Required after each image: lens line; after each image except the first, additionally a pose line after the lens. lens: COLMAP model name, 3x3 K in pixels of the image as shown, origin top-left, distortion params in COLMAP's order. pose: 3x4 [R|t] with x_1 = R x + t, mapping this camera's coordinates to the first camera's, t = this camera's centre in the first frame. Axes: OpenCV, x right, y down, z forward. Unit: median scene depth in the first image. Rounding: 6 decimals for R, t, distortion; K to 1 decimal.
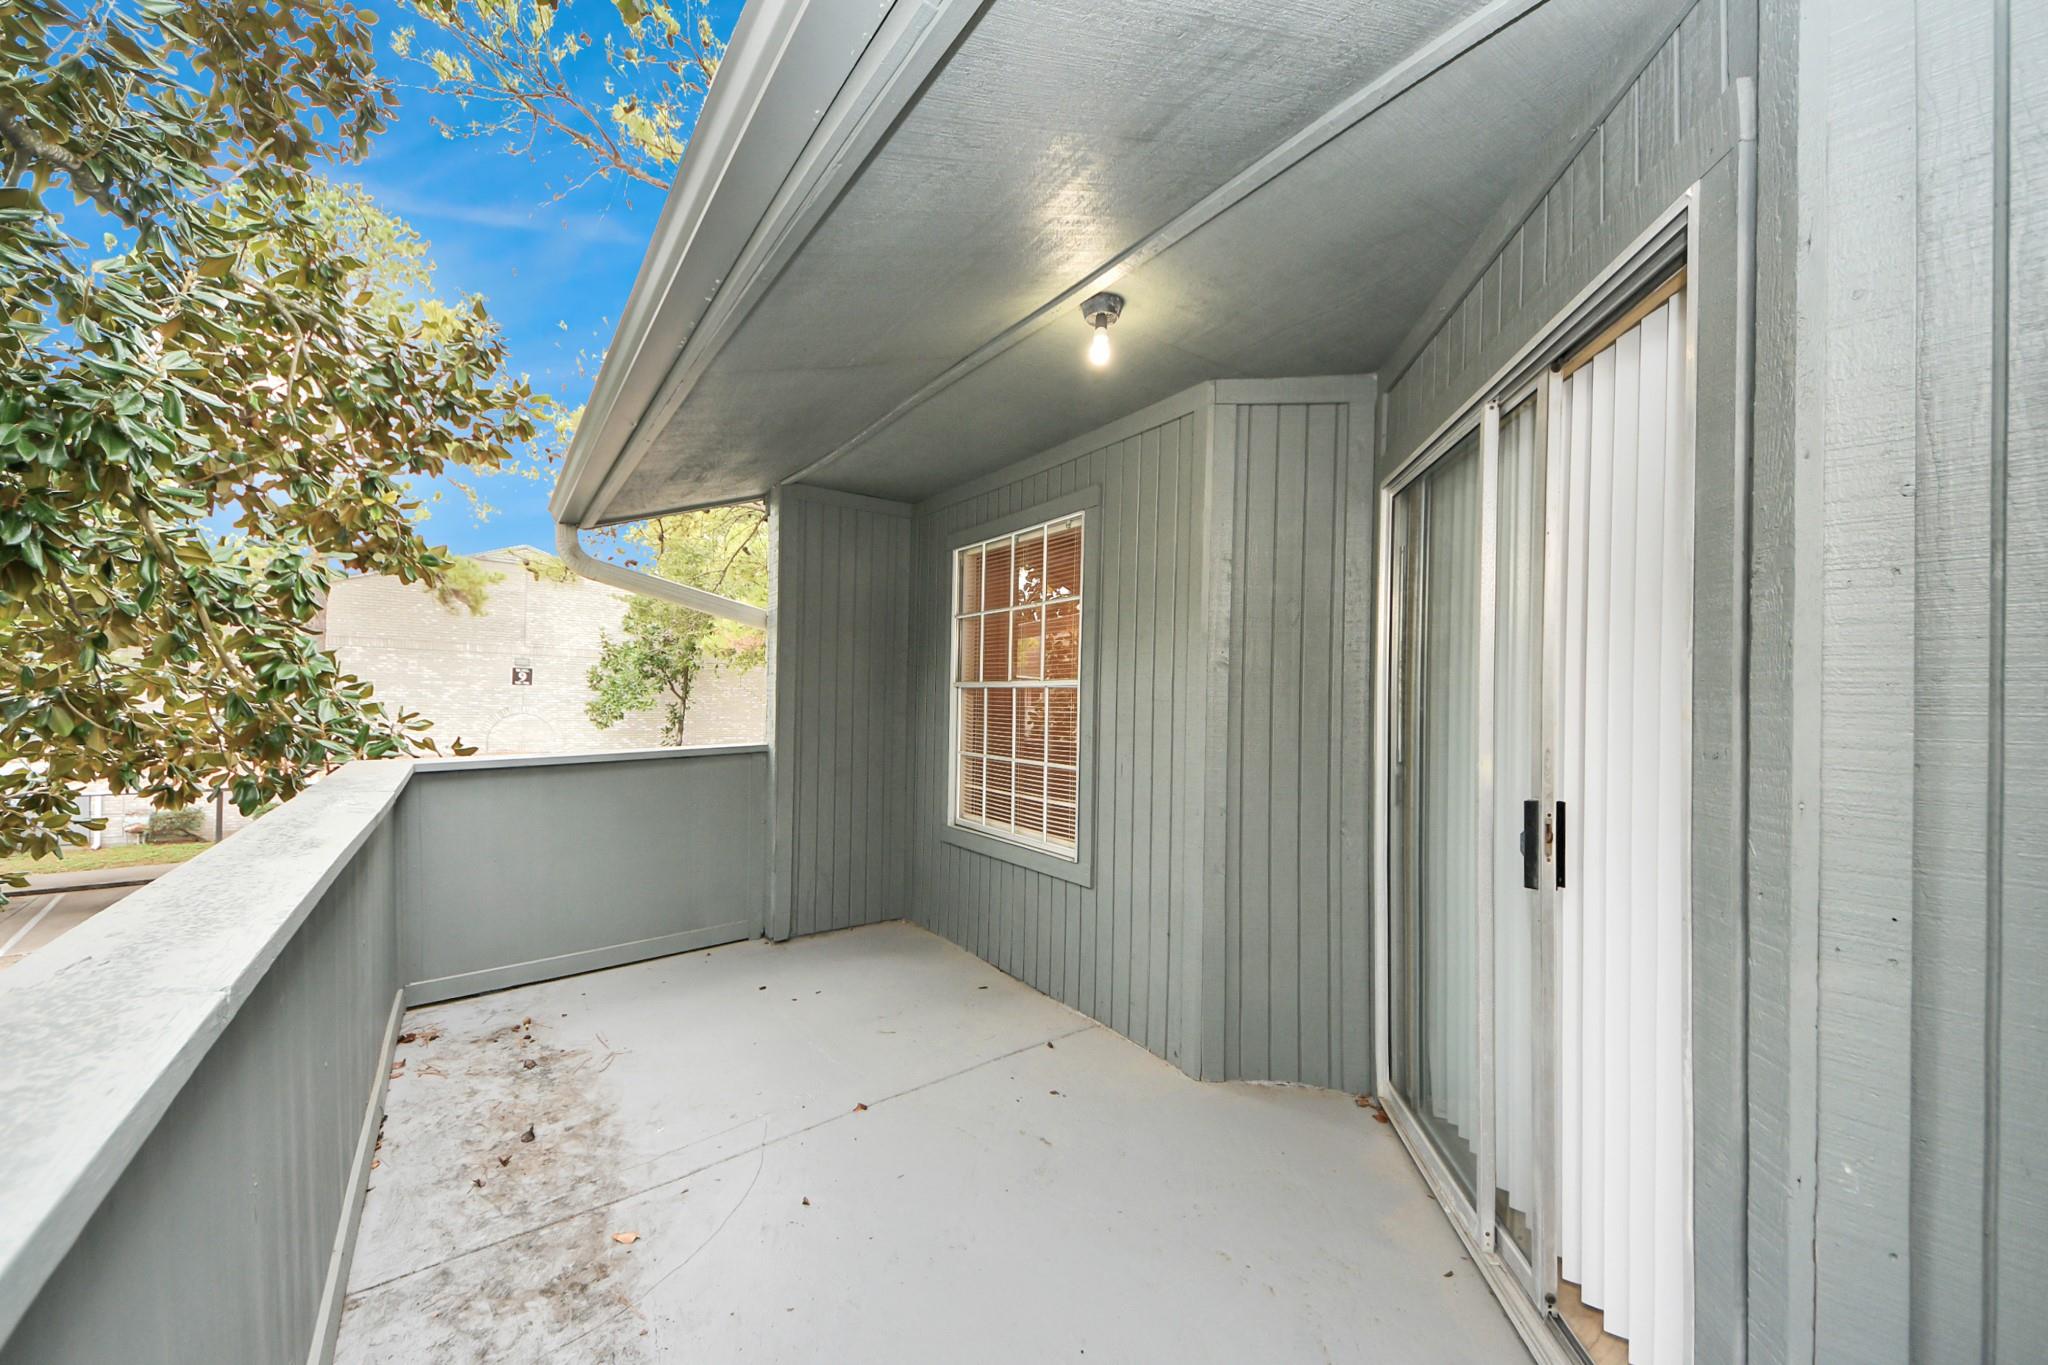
lens RADIAL K [[768.3, 0, 1022.8], [0, 768.3, 694.3], [0, 0, 1]] dist [0.035762, -0.019886]
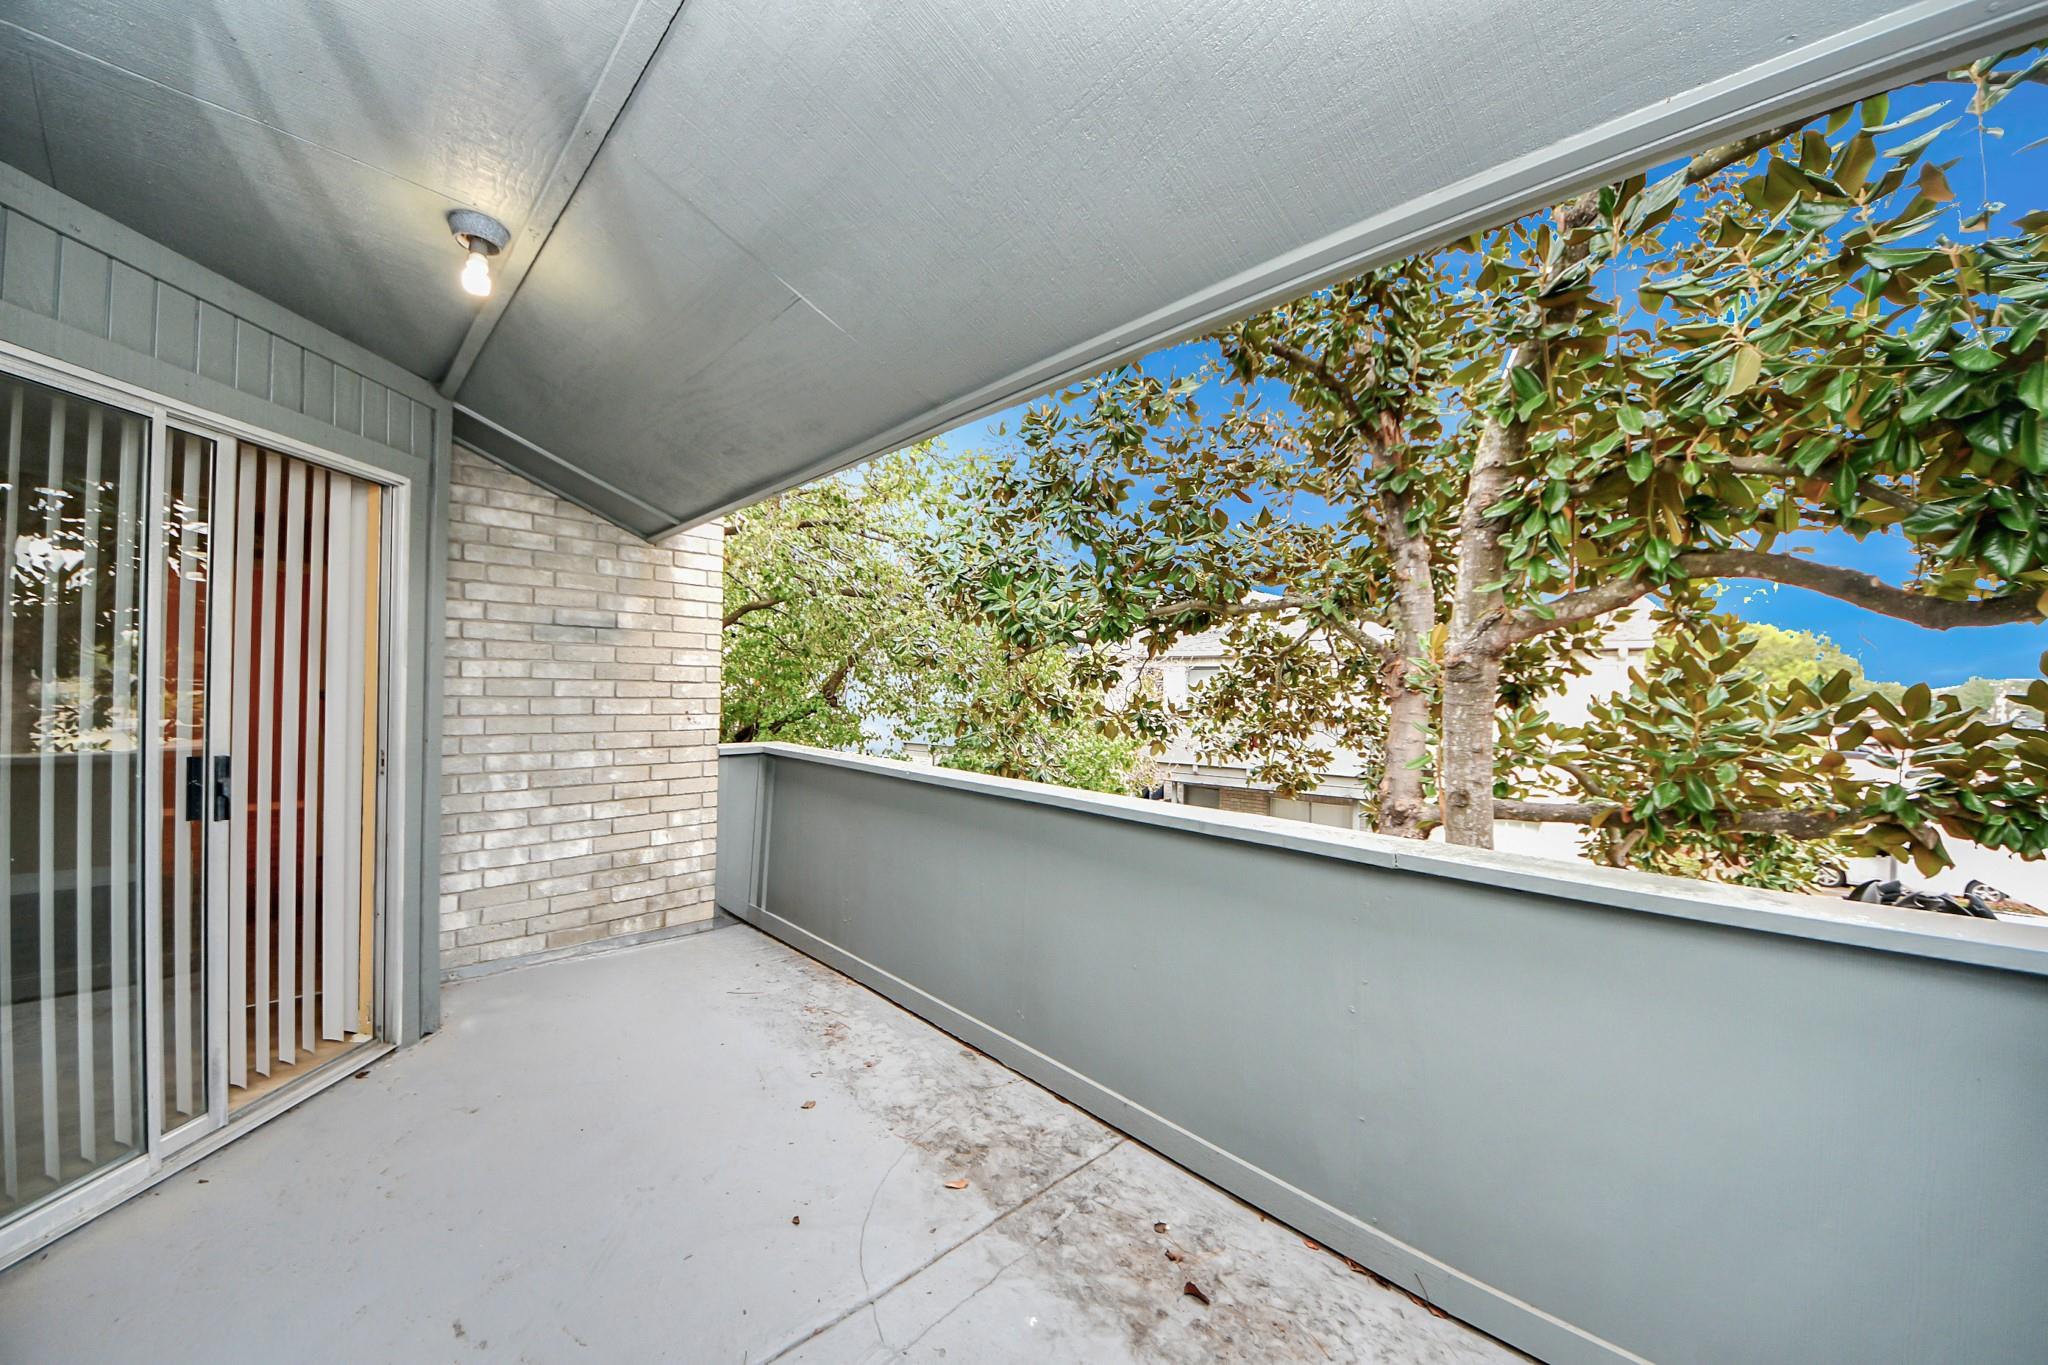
lens RADIAL K [[708.1, 0, 999.3], [0, 708.1, 697.1], [0, 0, 1]] dist [0.027688, -0.023062]
pose [[-0.989605, -0.033141, -0.139940, -0.332526], [-0.033605, 0.999435, 0.000957, -0.003850], [0.139829, 0.005649, -0.990160, 1.662117]]
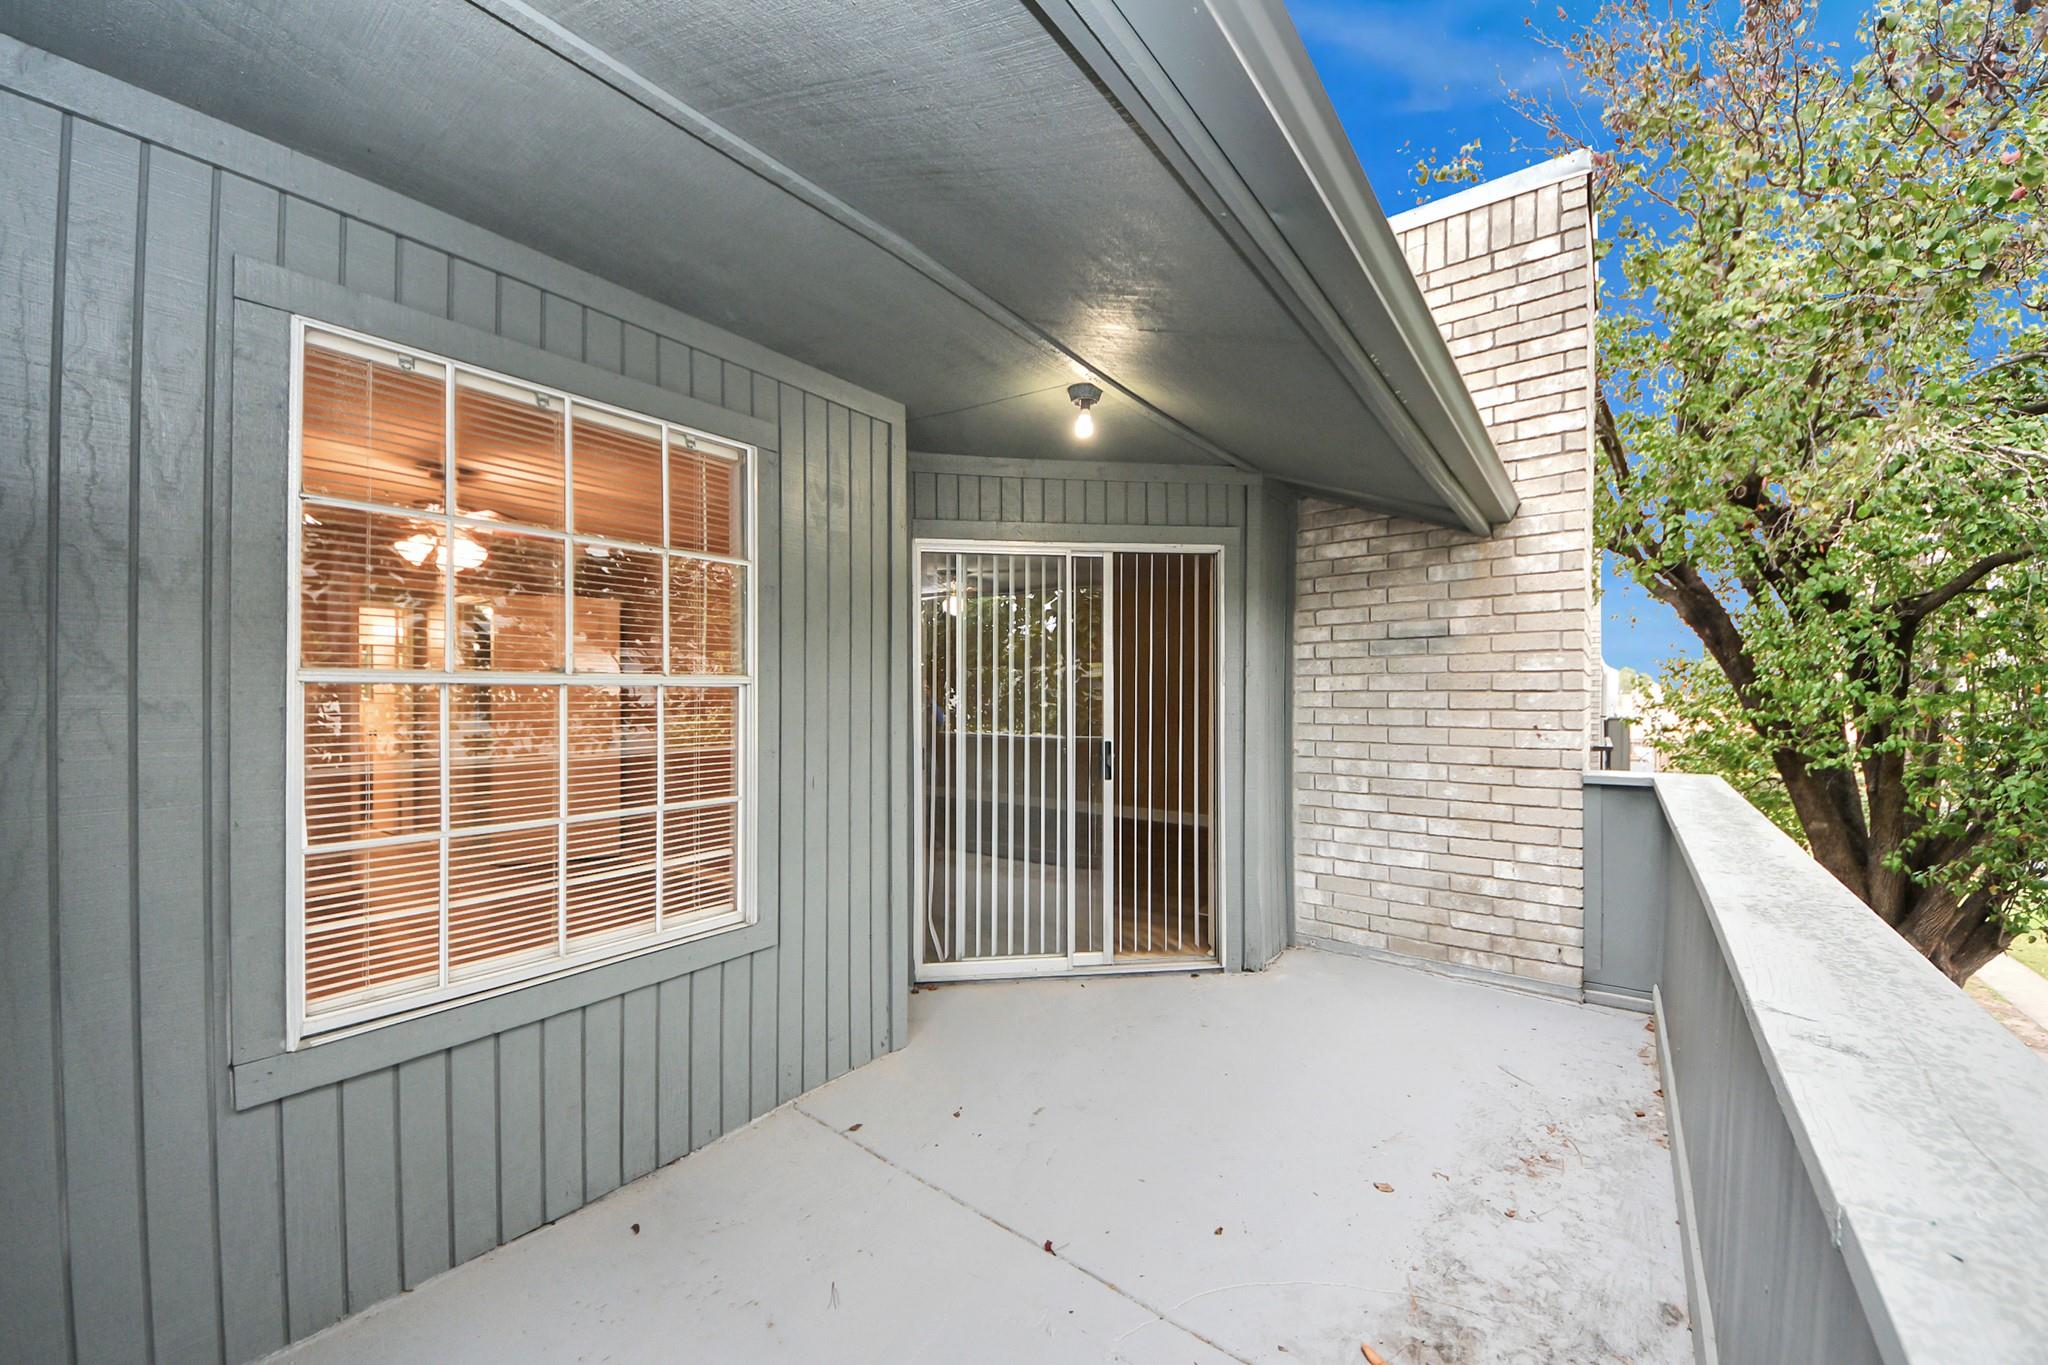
lens RADIAL K [[768.3, 0, 1022.8], [0, 768.3, 694.3], [0, 0, 1]] dist [0.035762, -0.019886]
pose [[-0.301902, -0.017615, 0.953176, -0.974509], [-0.008705, 0.999839, 0.015720, -0.021034], [-0.953299, -0.003551, -0.302007, 1.331735]]
